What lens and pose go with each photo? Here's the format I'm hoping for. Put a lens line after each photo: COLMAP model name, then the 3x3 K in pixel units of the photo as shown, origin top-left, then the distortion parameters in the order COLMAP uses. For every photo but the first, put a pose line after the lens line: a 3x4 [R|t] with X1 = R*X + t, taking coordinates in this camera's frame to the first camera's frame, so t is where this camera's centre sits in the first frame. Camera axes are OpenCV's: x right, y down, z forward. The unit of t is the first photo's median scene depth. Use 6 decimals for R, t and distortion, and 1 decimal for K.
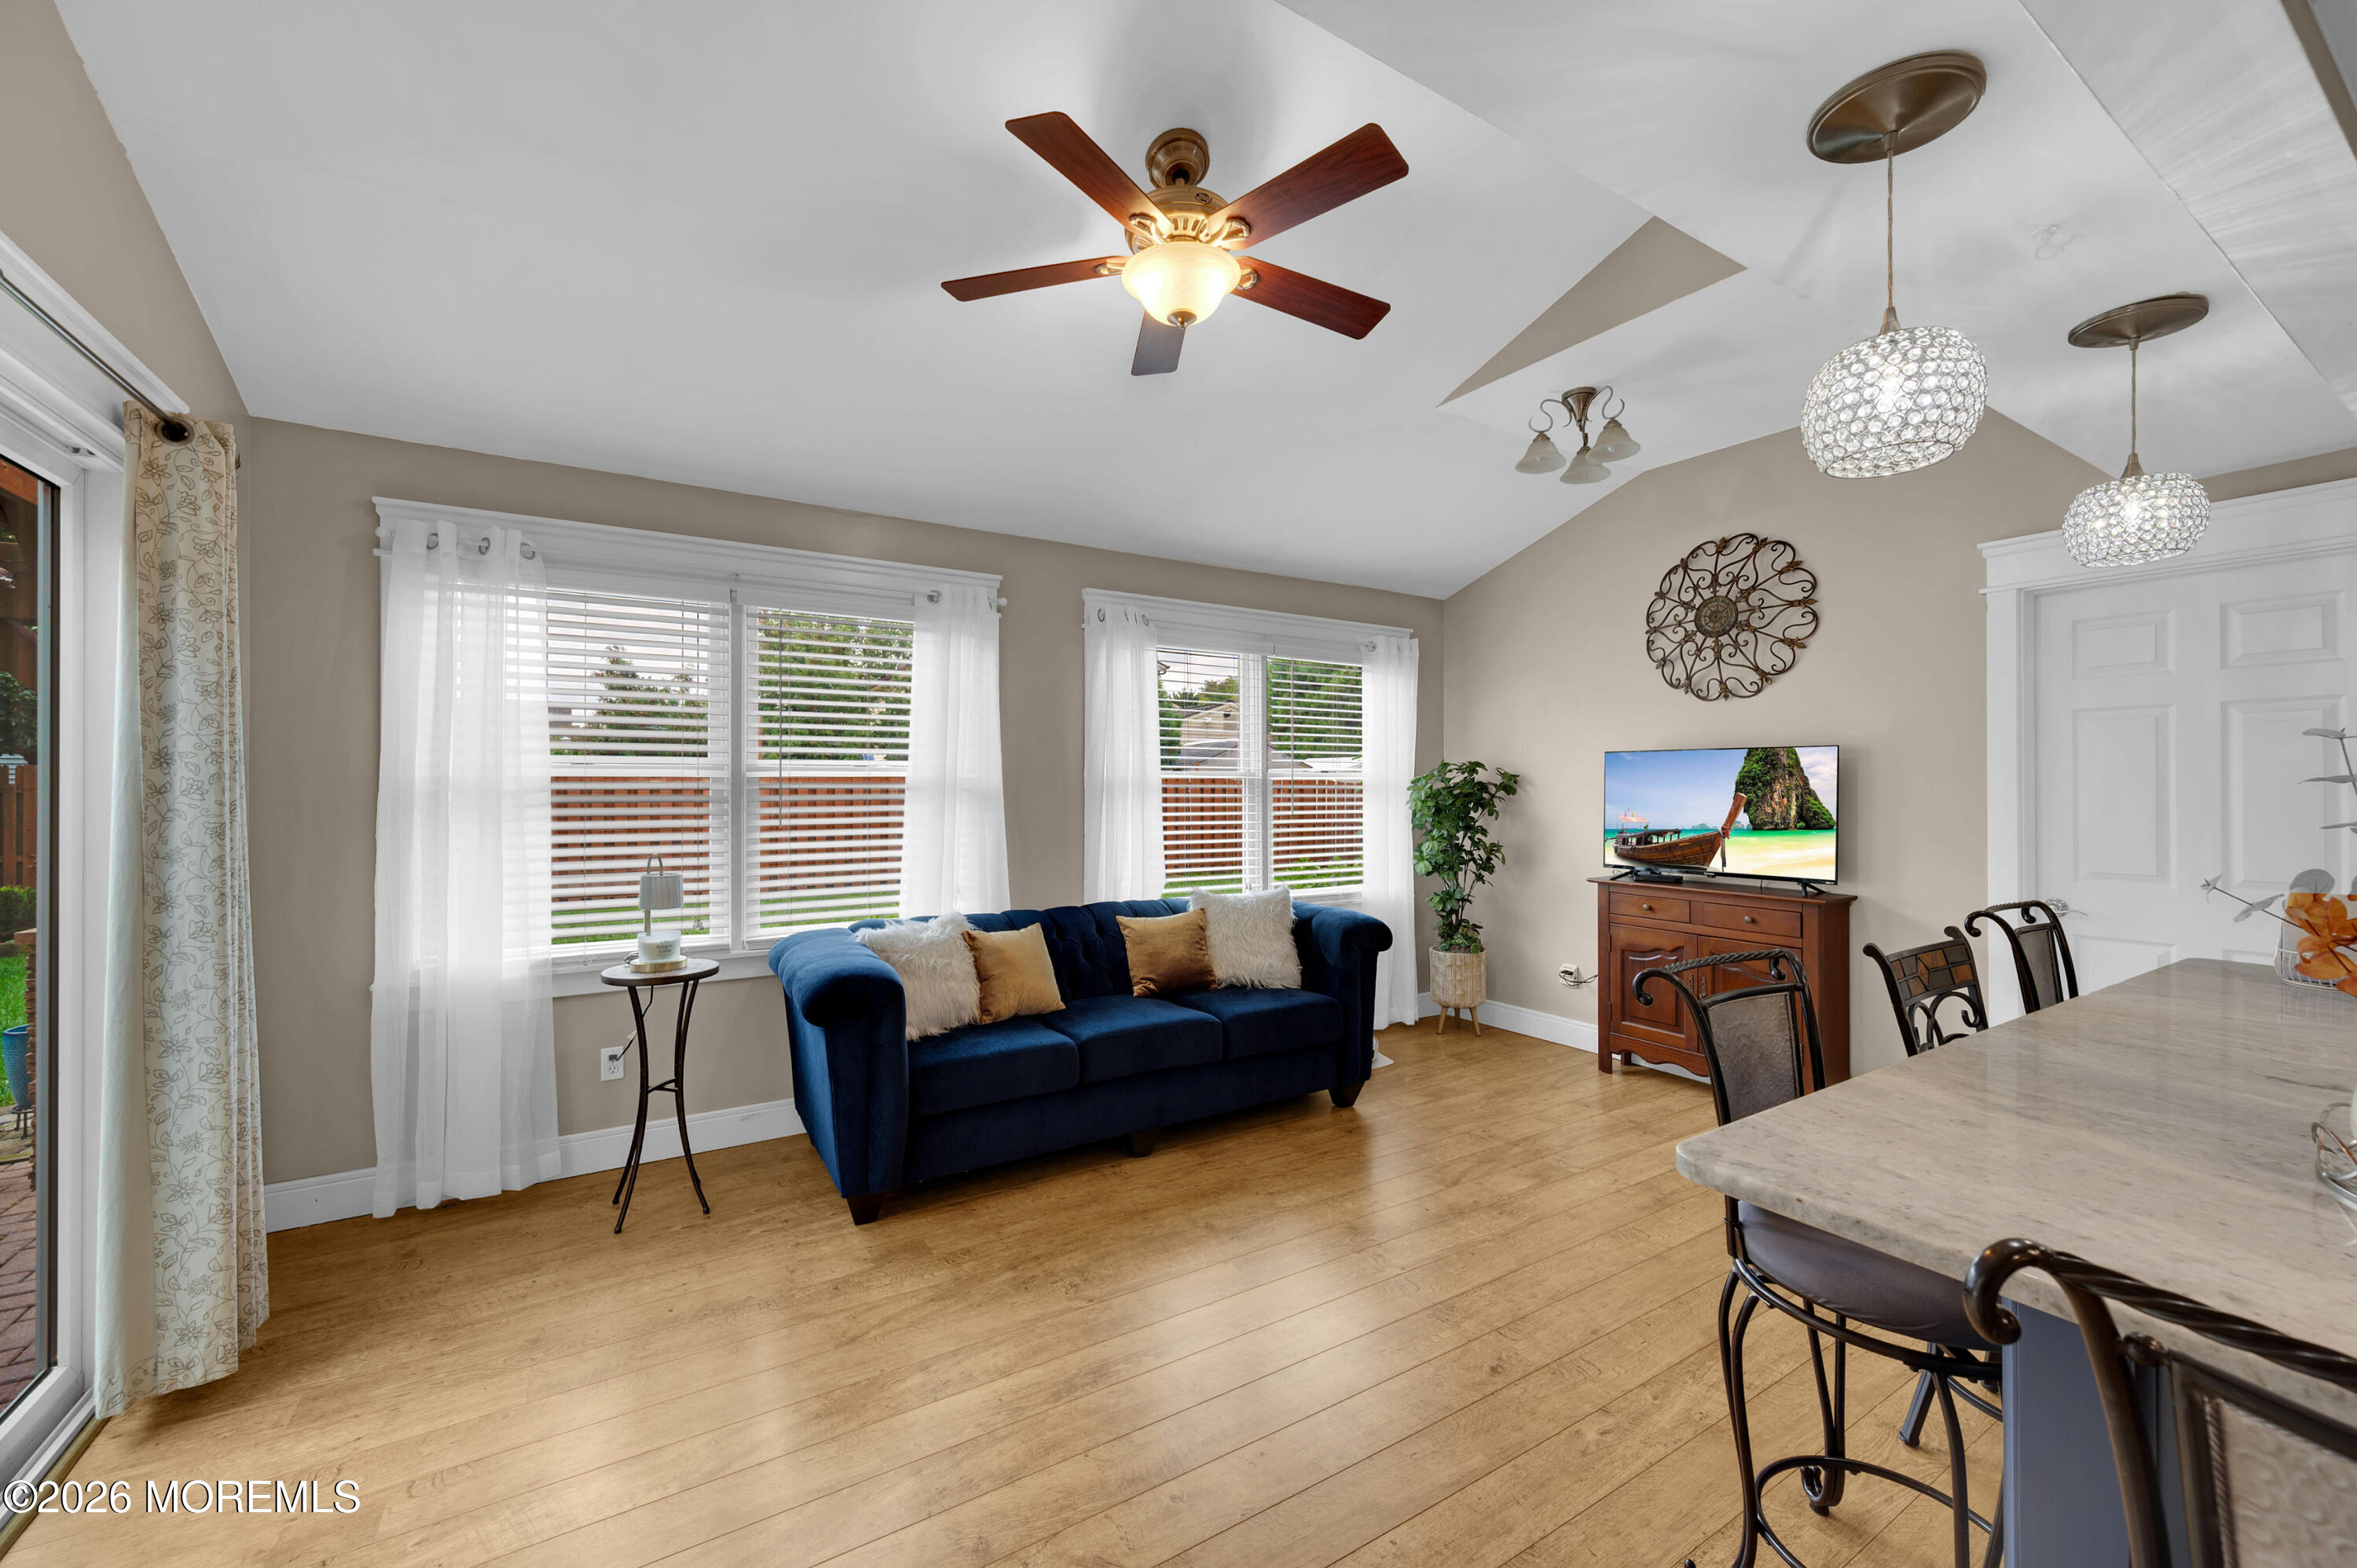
lens RADIAL K [[929.2, 0, 1178.5], [0, 929.2, 784.0], [0, 0, 1]] dist [0.000576, -0.000410]
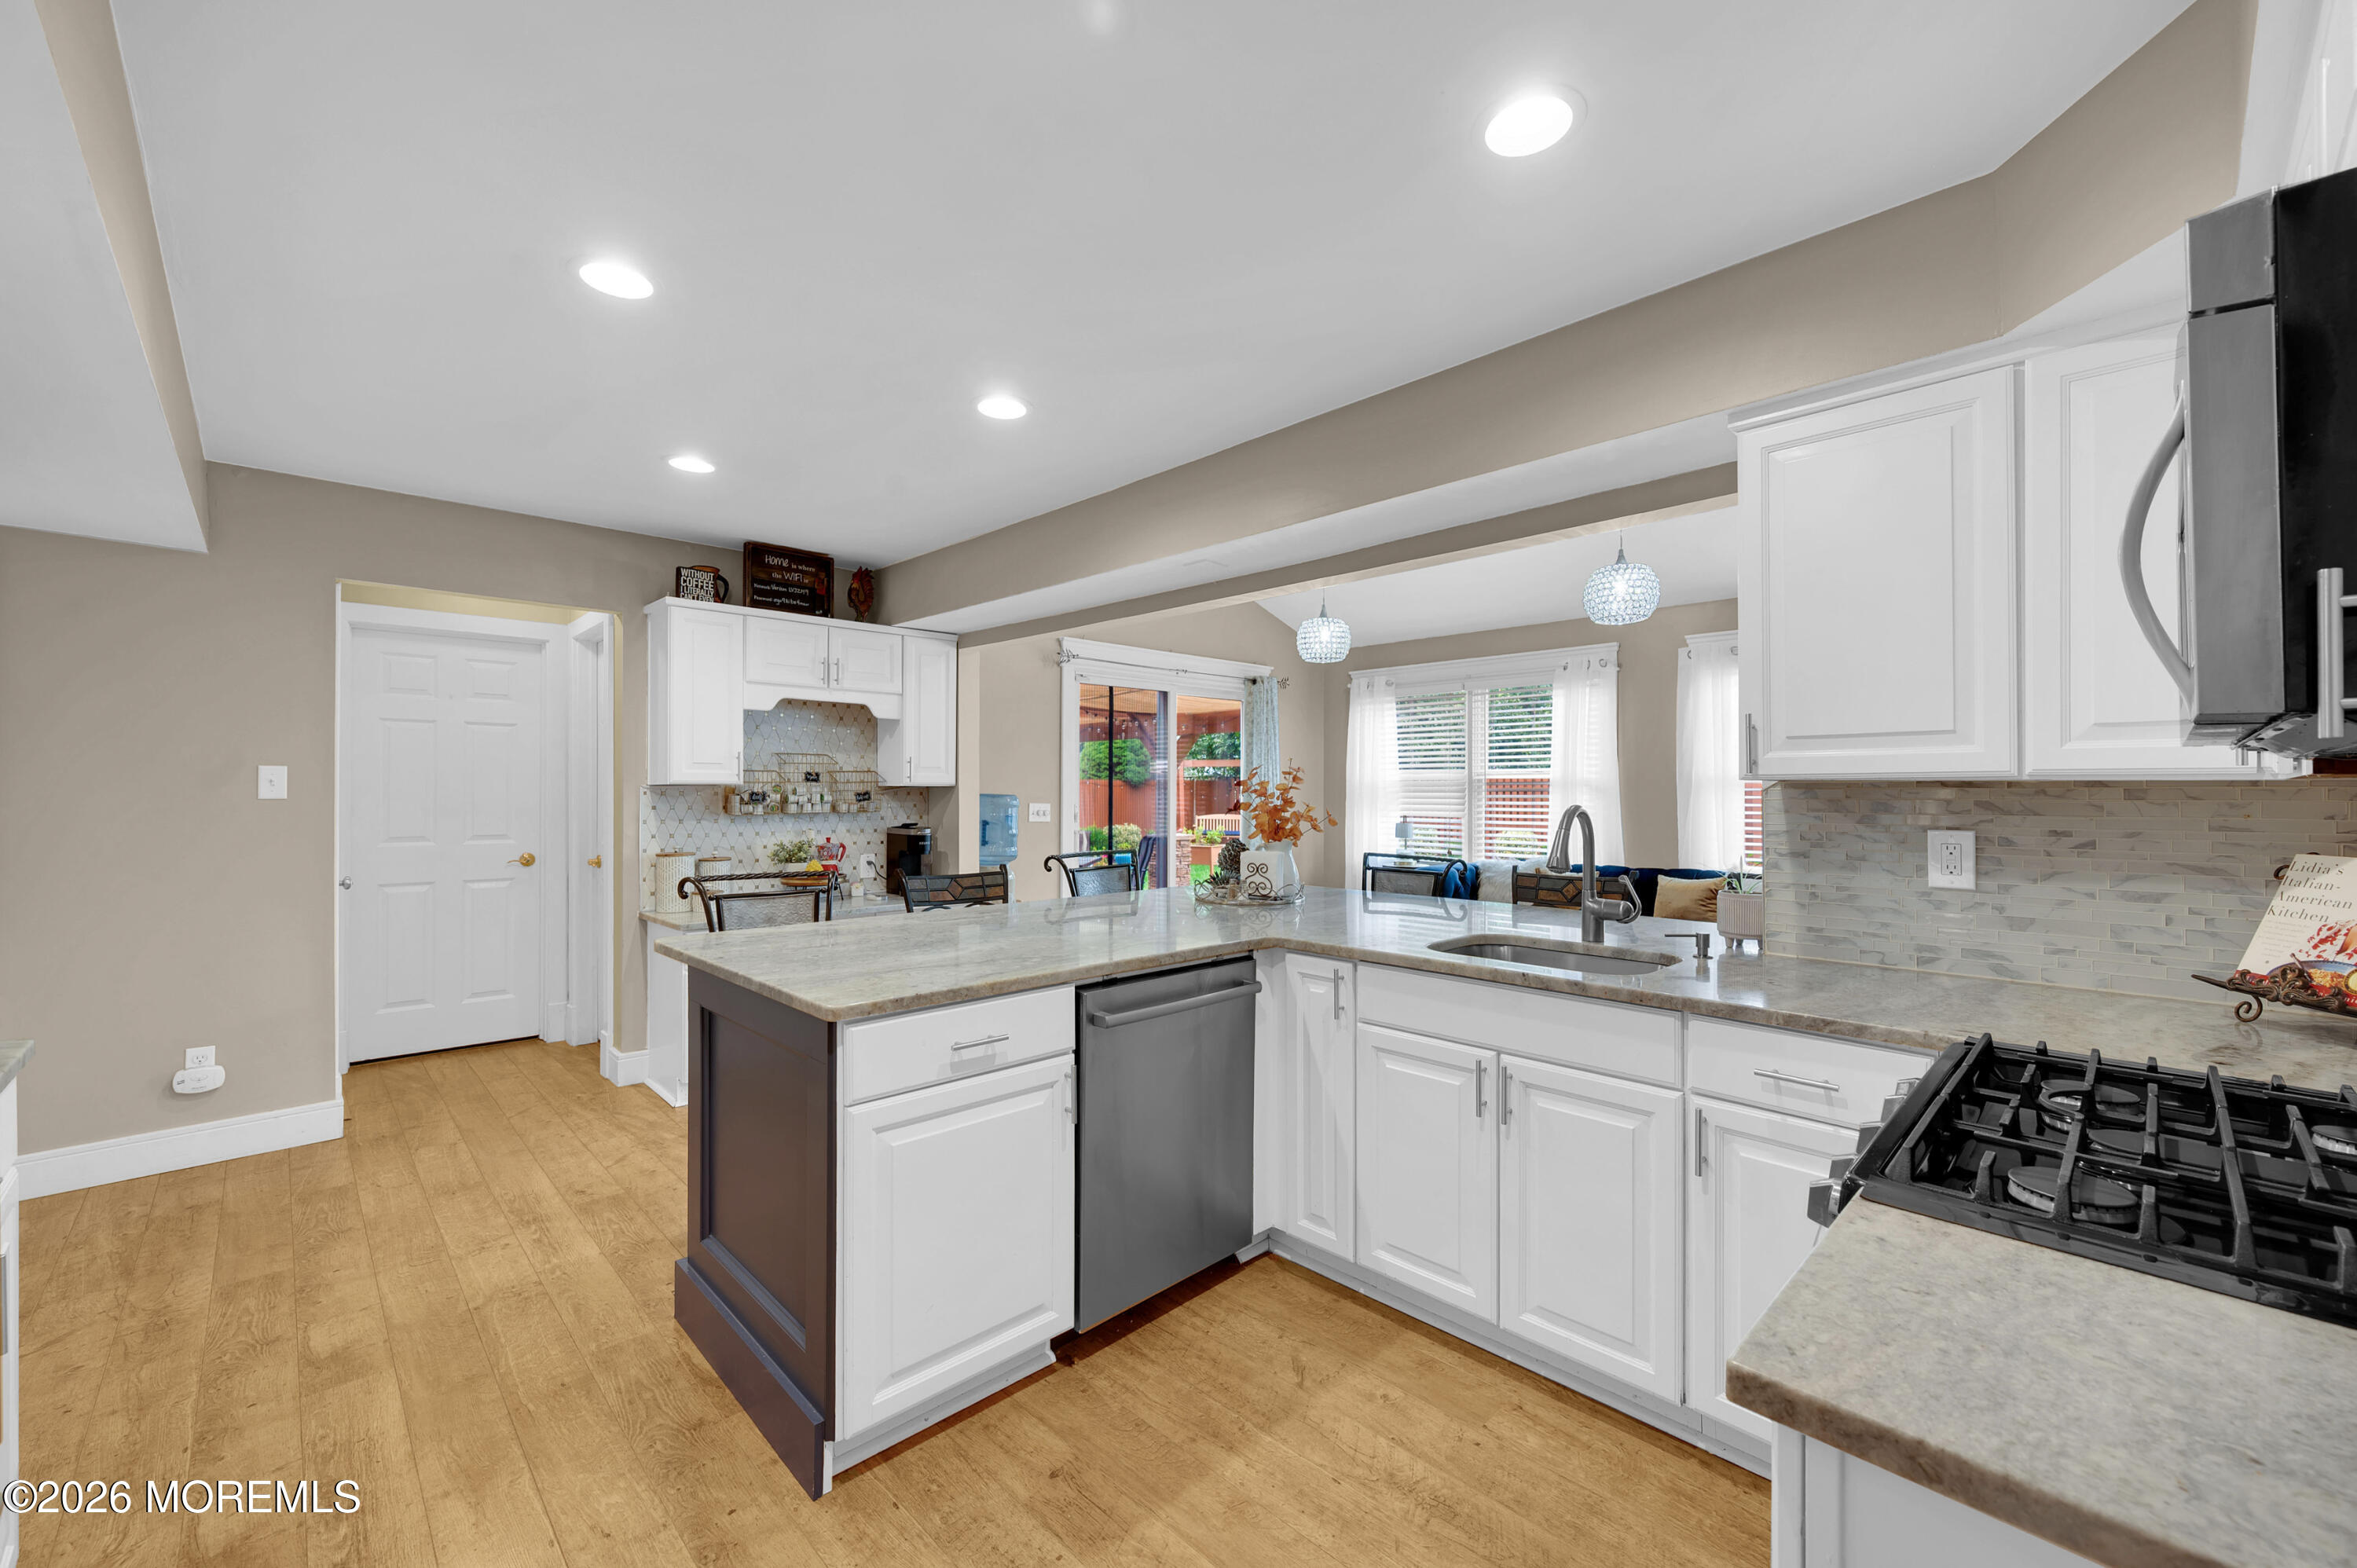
lens RADIAL K [[917.8, 0, 1174.7], [0, 917.8, 785.5], [0, 0, 1]] dist [-0.001084, -0.000095]
pose [[0.205682, -0.005990, -0.978601, 1.261124], [0.002001, 0.999982, -0.005700, 0.015898], [0.978617, -0.000786, 0.205690, -0.000714]]
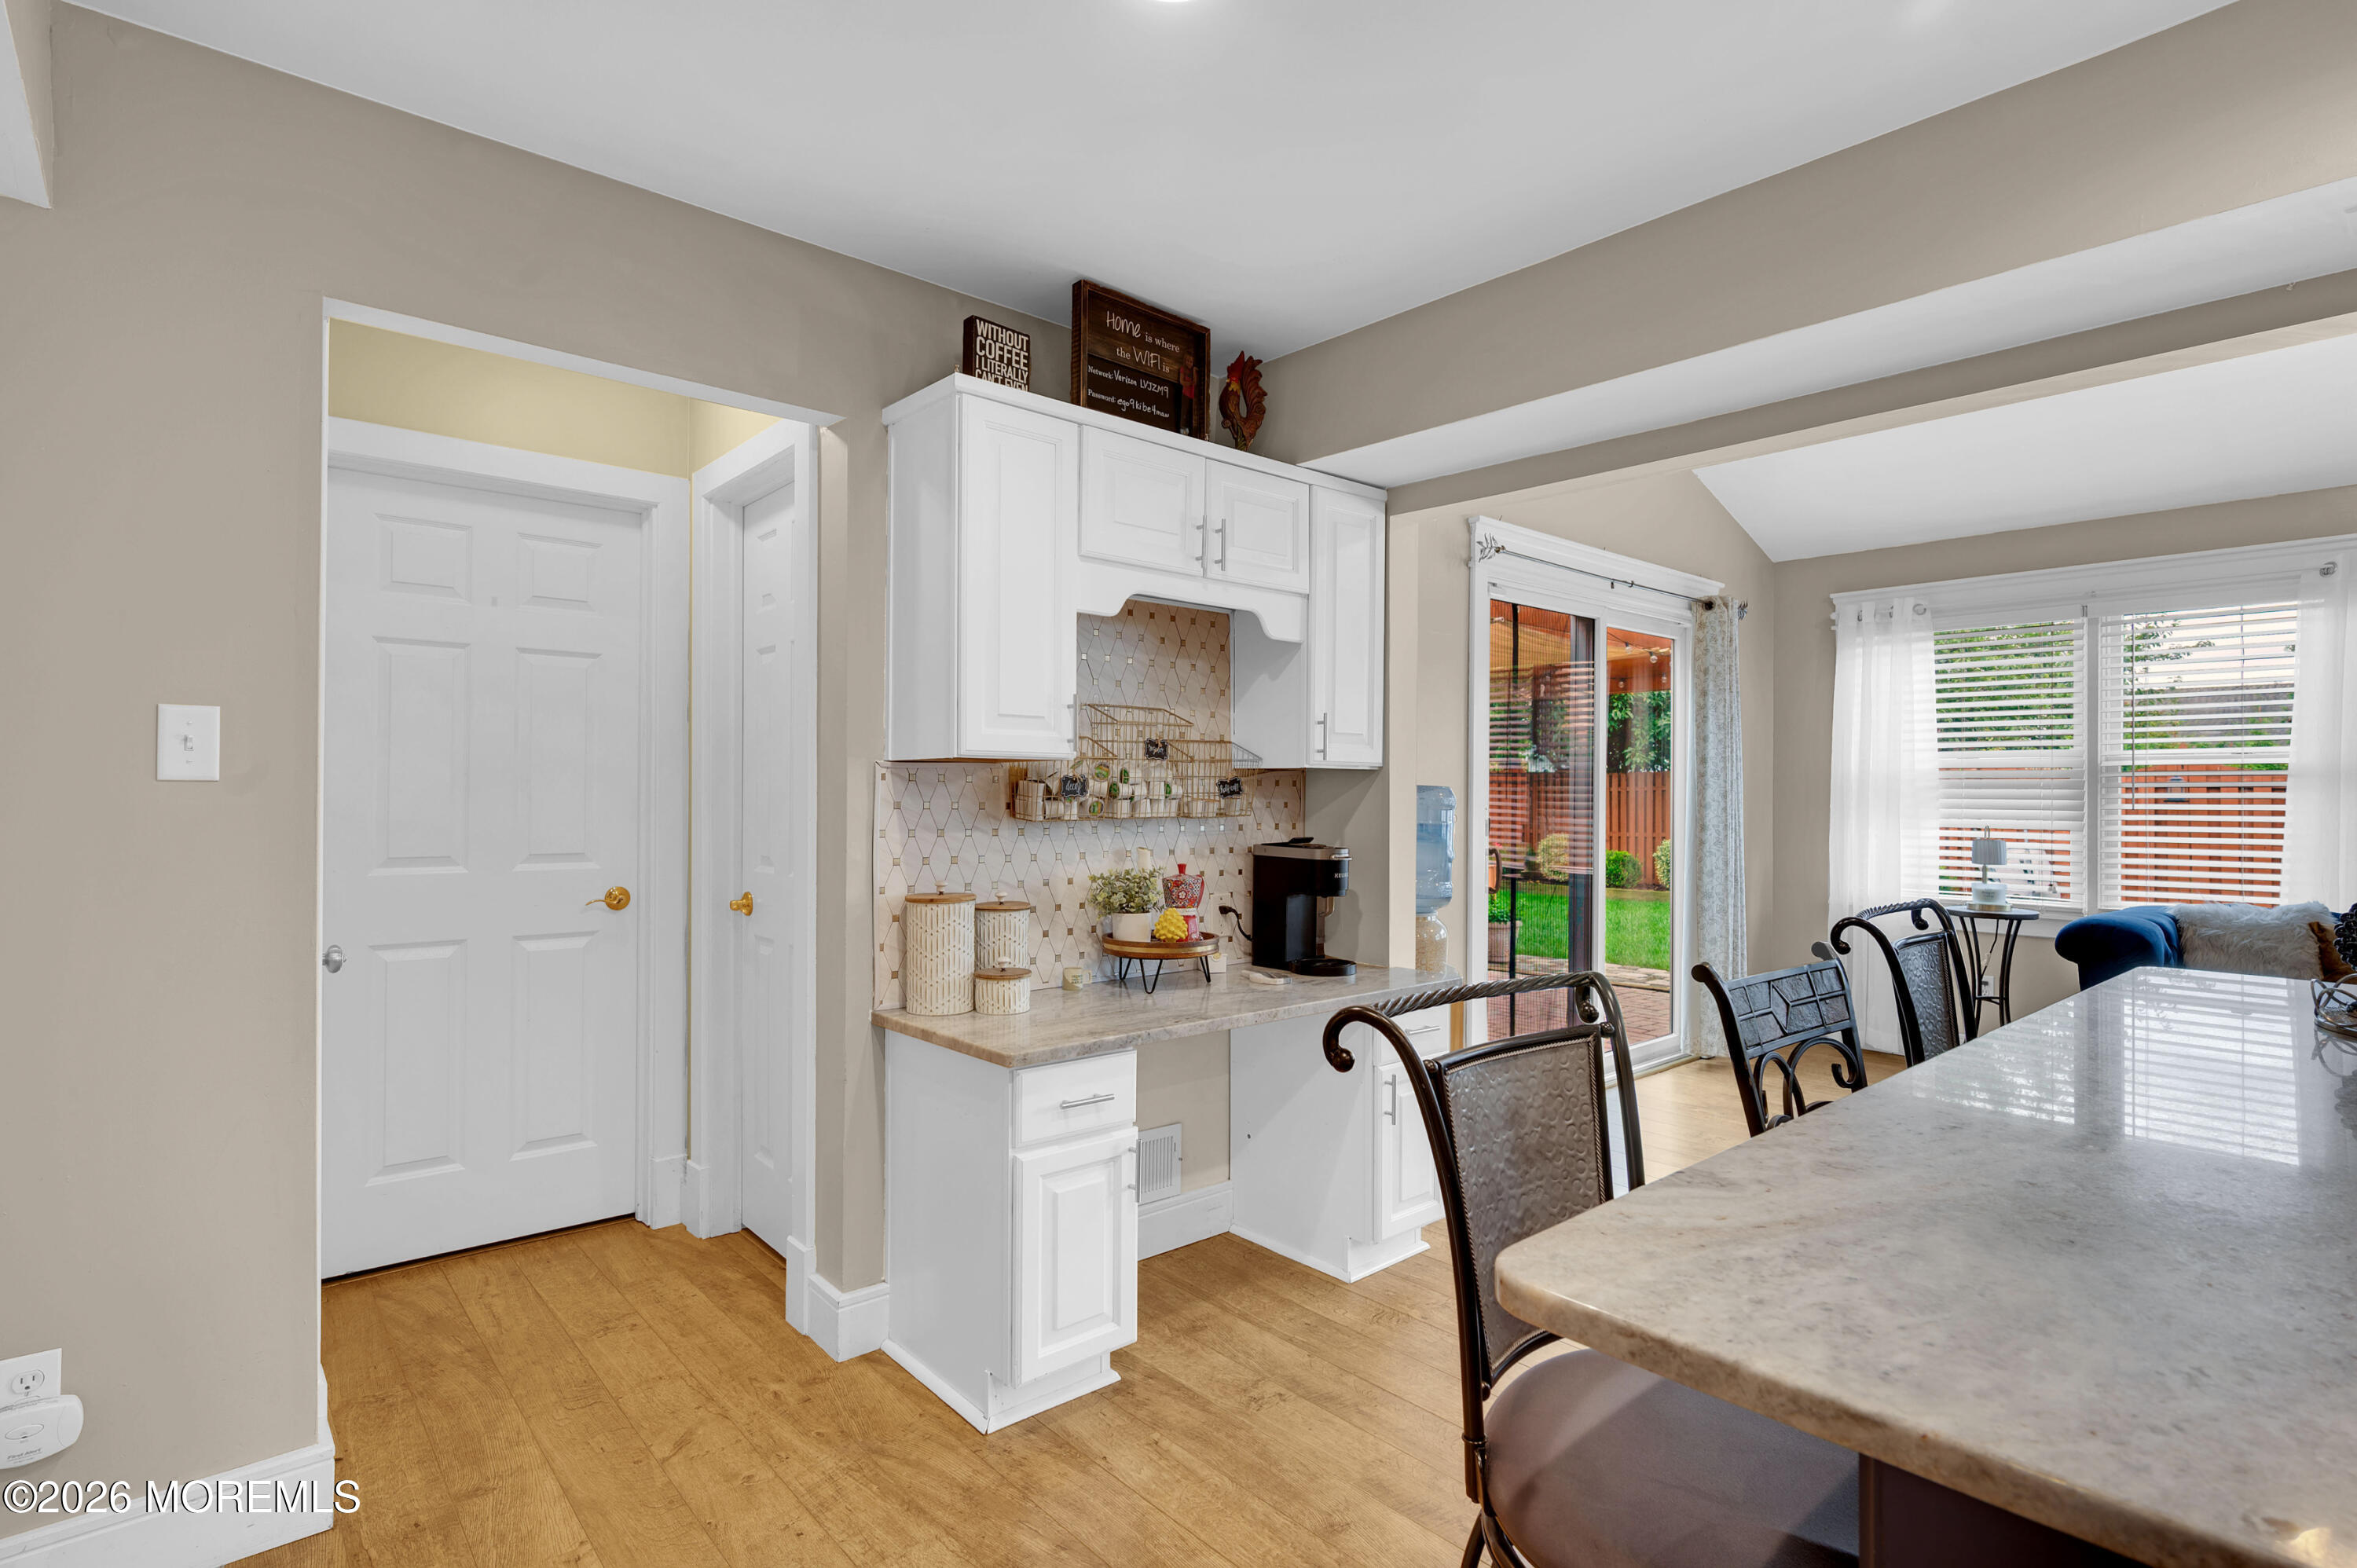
lens RADIAL K [[1141.1, 0, 1178.5], [0, 1141.1, 784.0], [0, 0, 1]] dist [-0.000434, -0.000701]
pose [[0.152114, -0.004334, -0.988353, 0.746299], [-0.003135, 0.999983, -0.004867, 0.025086], [0.988358, 0.003839, 0.152098, -0.337469]]
